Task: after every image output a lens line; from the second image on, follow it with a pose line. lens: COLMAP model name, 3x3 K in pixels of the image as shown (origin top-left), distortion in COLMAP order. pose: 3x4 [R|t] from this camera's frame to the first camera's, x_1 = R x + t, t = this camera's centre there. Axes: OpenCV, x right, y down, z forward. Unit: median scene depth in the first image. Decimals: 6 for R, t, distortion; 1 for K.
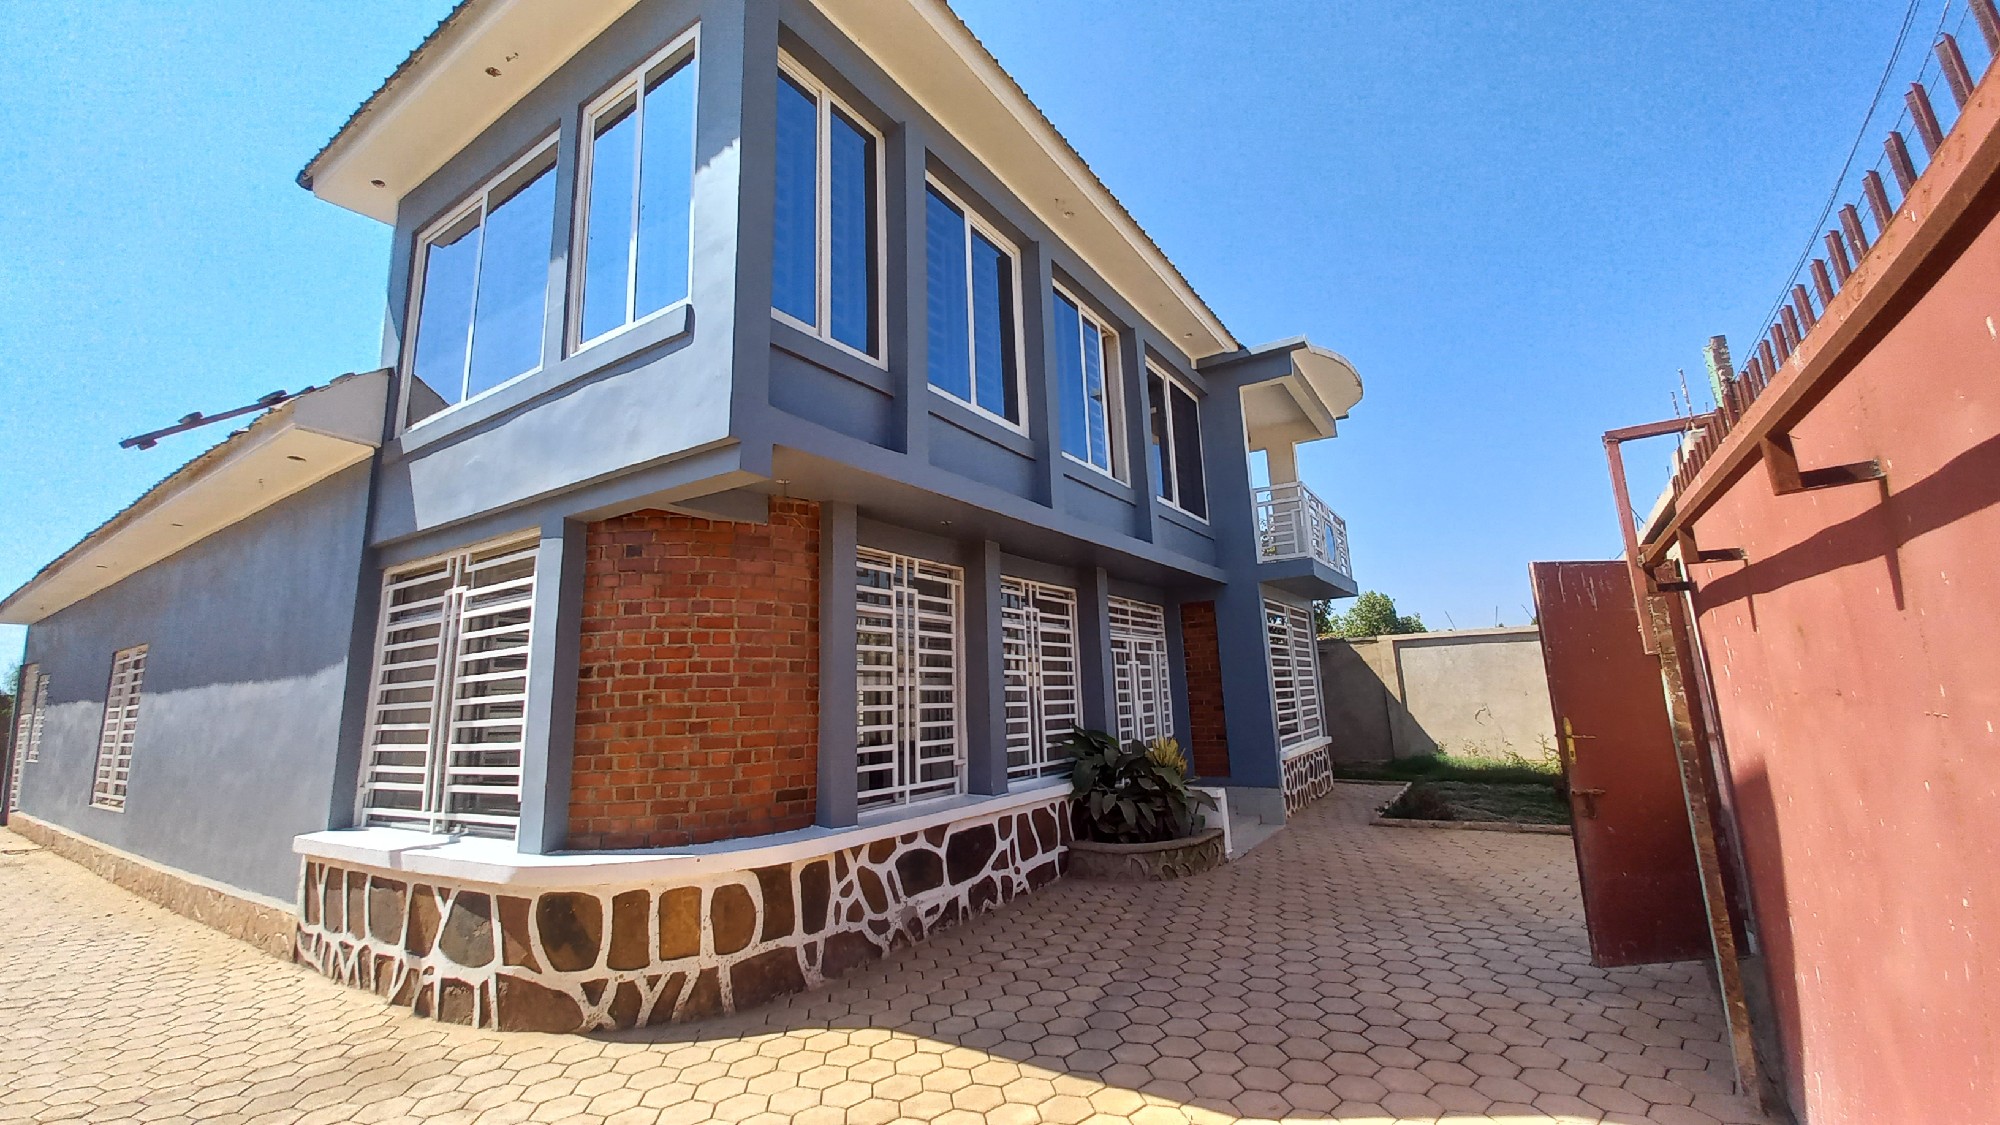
lens RADIAL K [[800.1, 0, 993.1], [0, 800.1, 526.0], [0, 0, 1]] dist [0.017670, -0.013925]
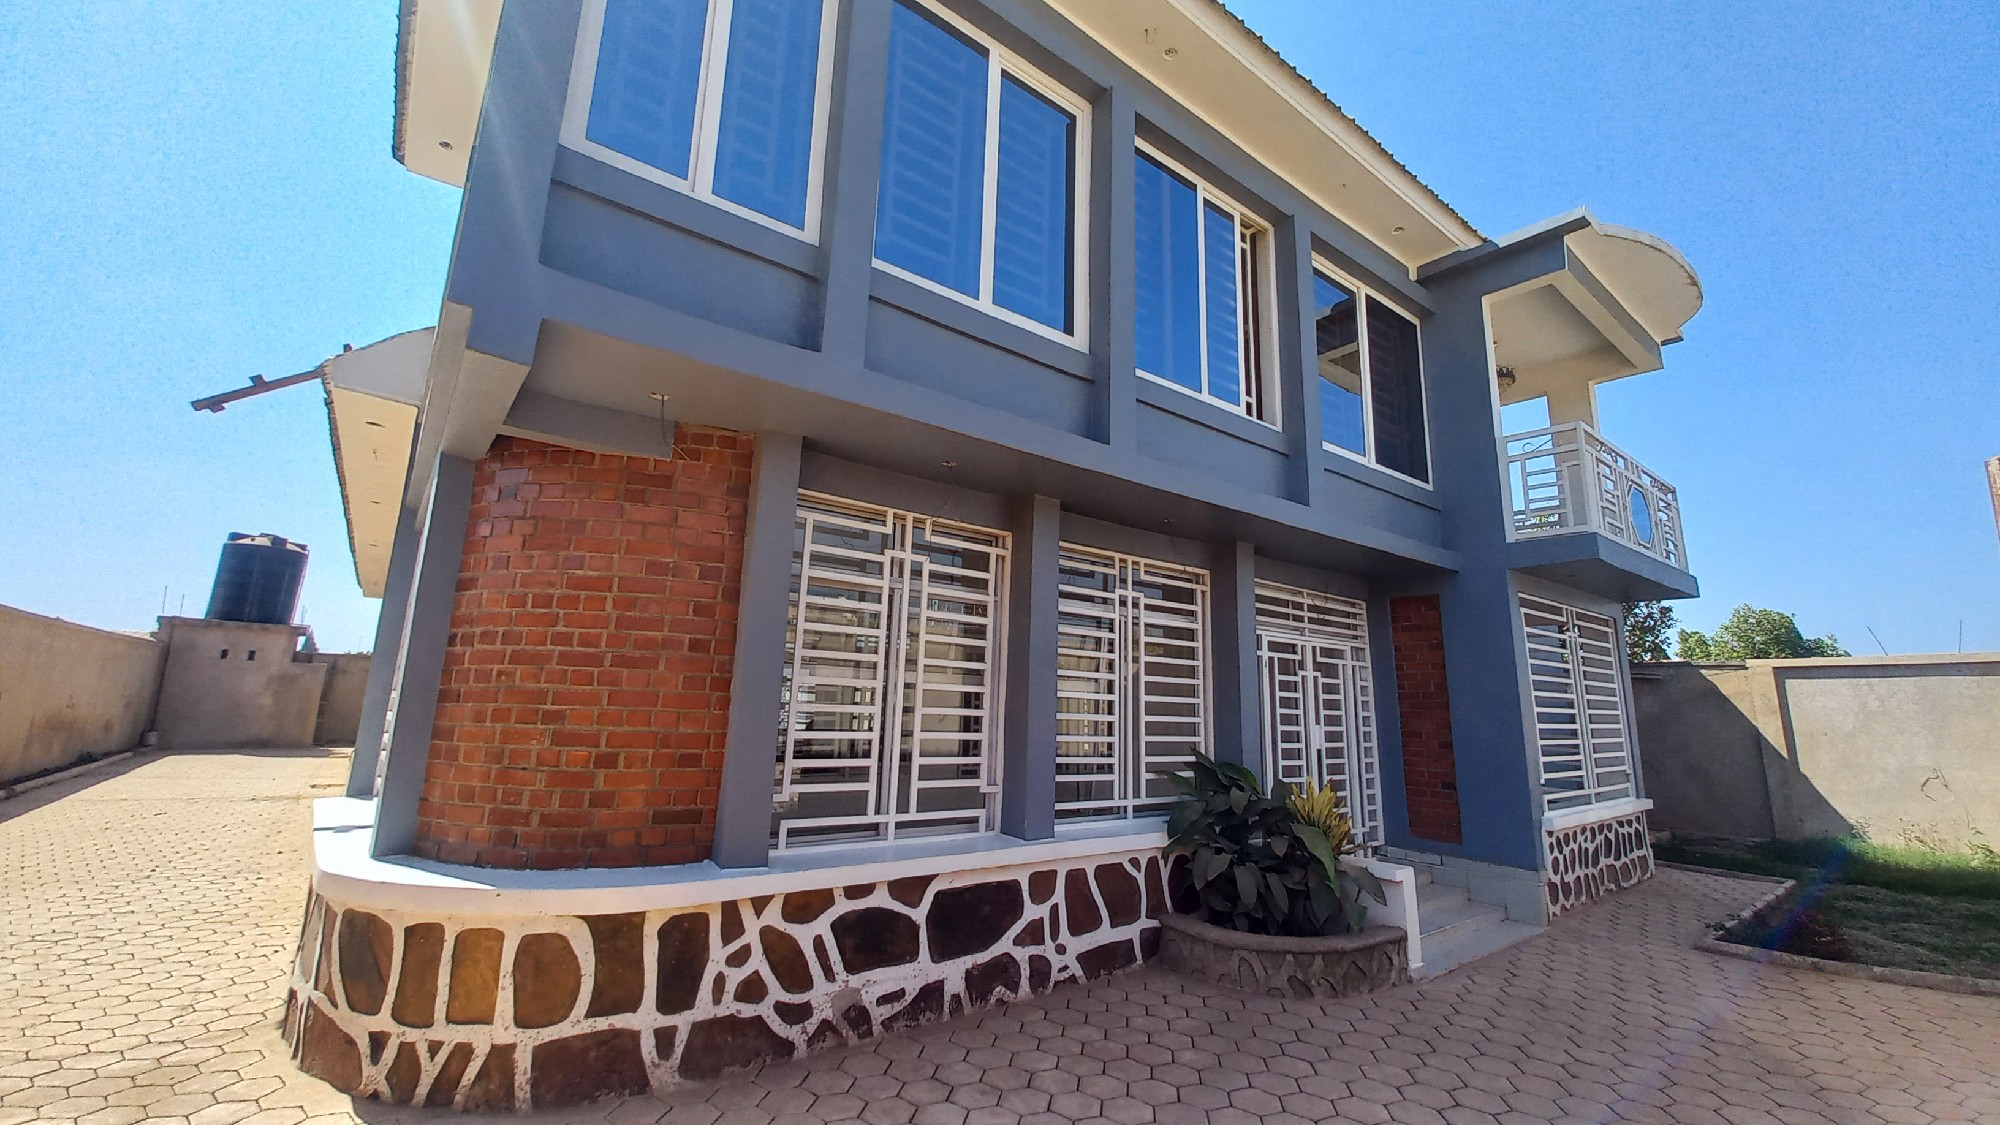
lens RADIAL K [[800.1, 0, 993.1], [0, 800.1, 526.0], [0, 0, 1]] dist [0.017670, -0.013925]
pose [[0.945308, -0.005307, -0.326135, 0.212316], [0.003816, 0.999979, -0.005209, 0.054192], [0.326156, 0.003679, 0.945309, 0.301842]]
